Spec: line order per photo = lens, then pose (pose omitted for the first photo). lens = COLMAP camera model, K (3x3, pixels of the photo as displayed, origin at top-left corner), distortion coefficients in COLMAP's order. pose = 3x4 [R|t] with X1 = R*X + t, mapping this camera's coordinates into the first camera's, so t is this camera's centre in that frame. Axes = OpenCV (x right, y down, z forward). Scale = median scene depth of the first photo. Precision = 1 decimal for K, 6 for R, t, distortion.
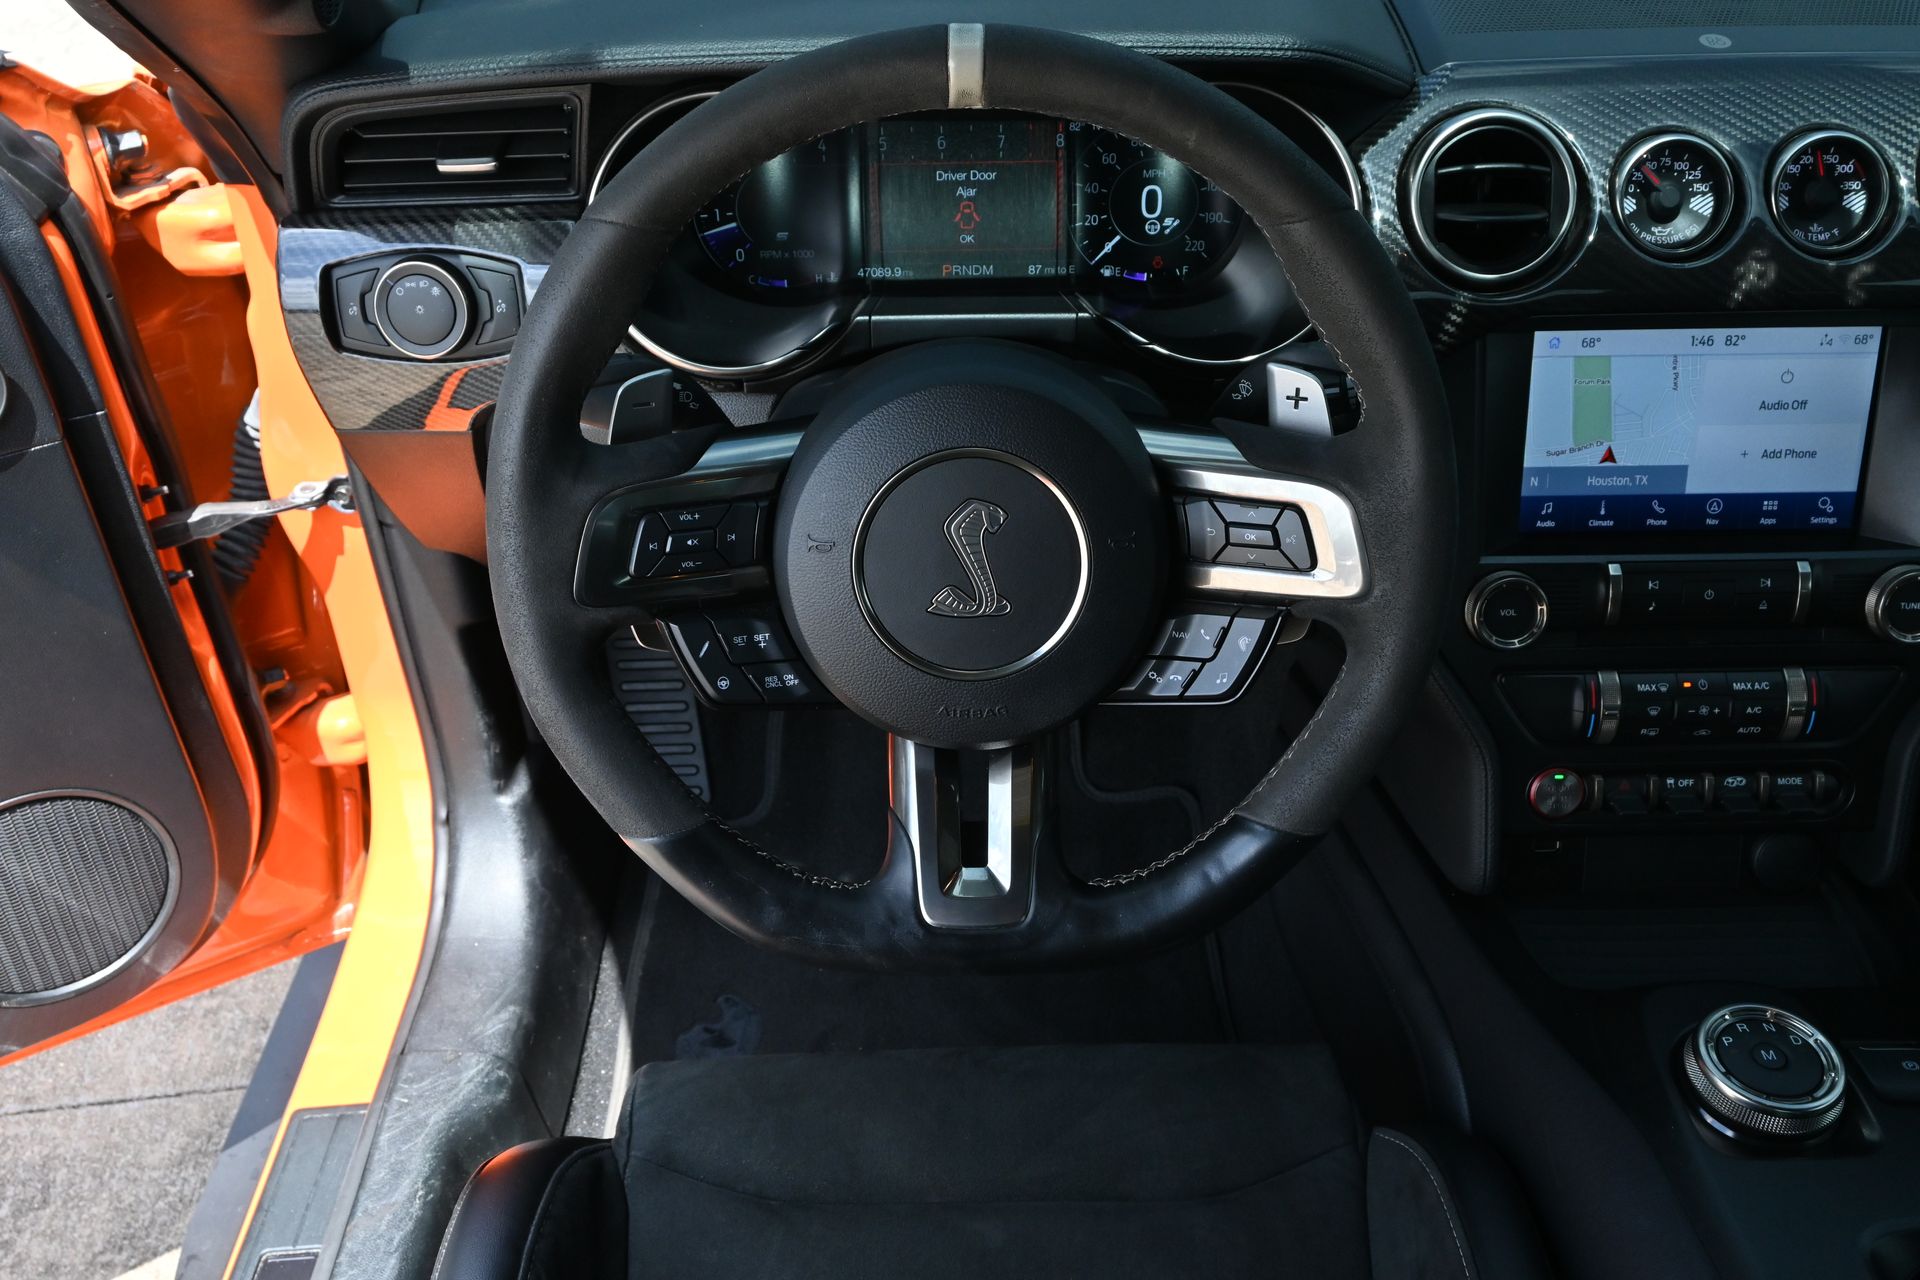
lens RADIAL K [[1767.5, 0, 960.6], [0, 1767.5, 640.8], [0, 0, 1]] dist [-0.014412, 0.000000]
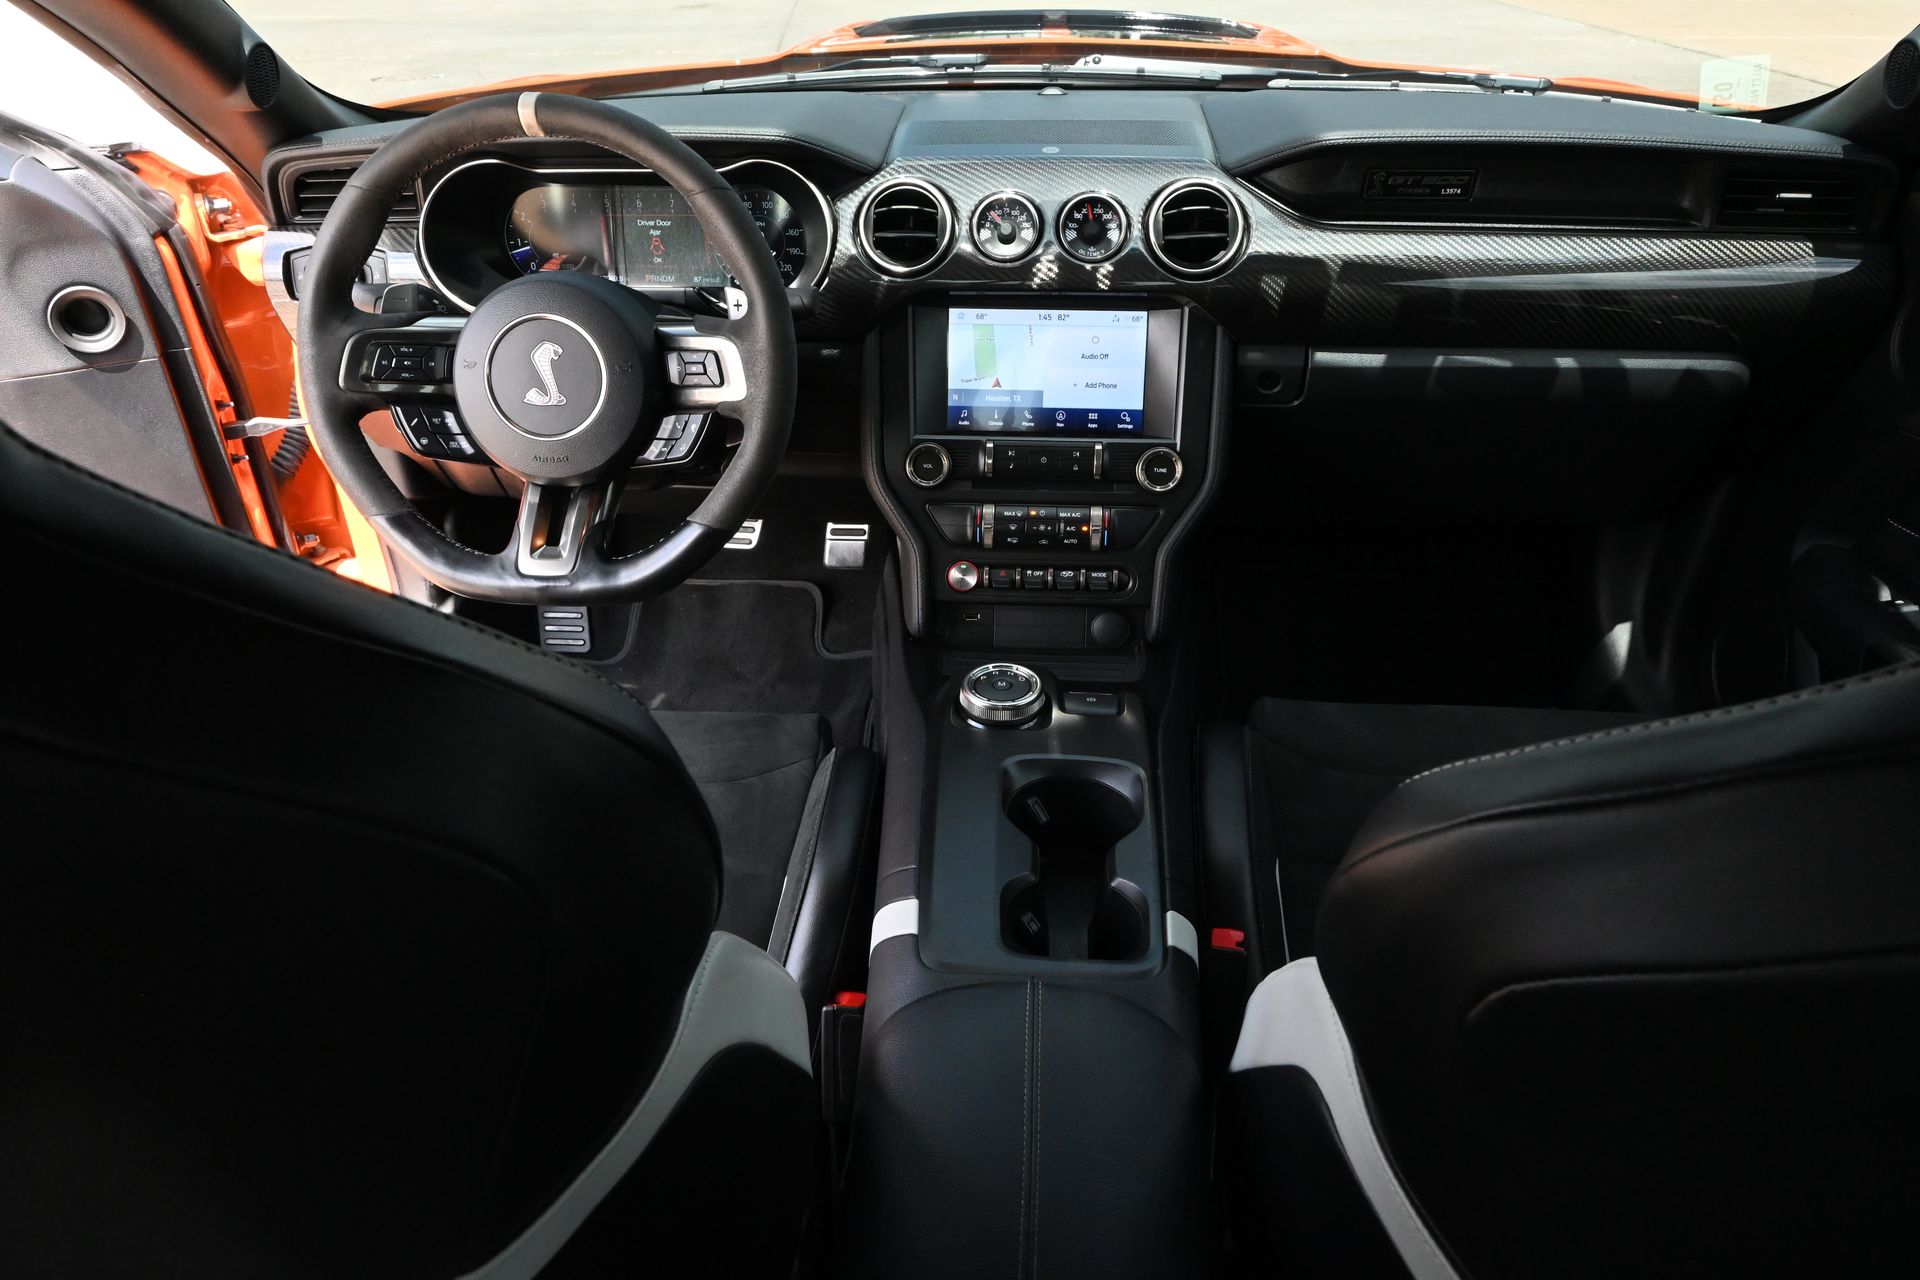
lens RADIAL K [[1324.7, 0, 970.6], [0, 1324.7, 641.9], [0, 0, 1]] dist [-0.009894, 0.001569]
pose [[0.997416, 0.043601, -0.057107, 0.437138], [-0.048050, 0.995716, -0.079002, 0.260878], [0.053418, 0.081542, 0.995237, -0.293100]]
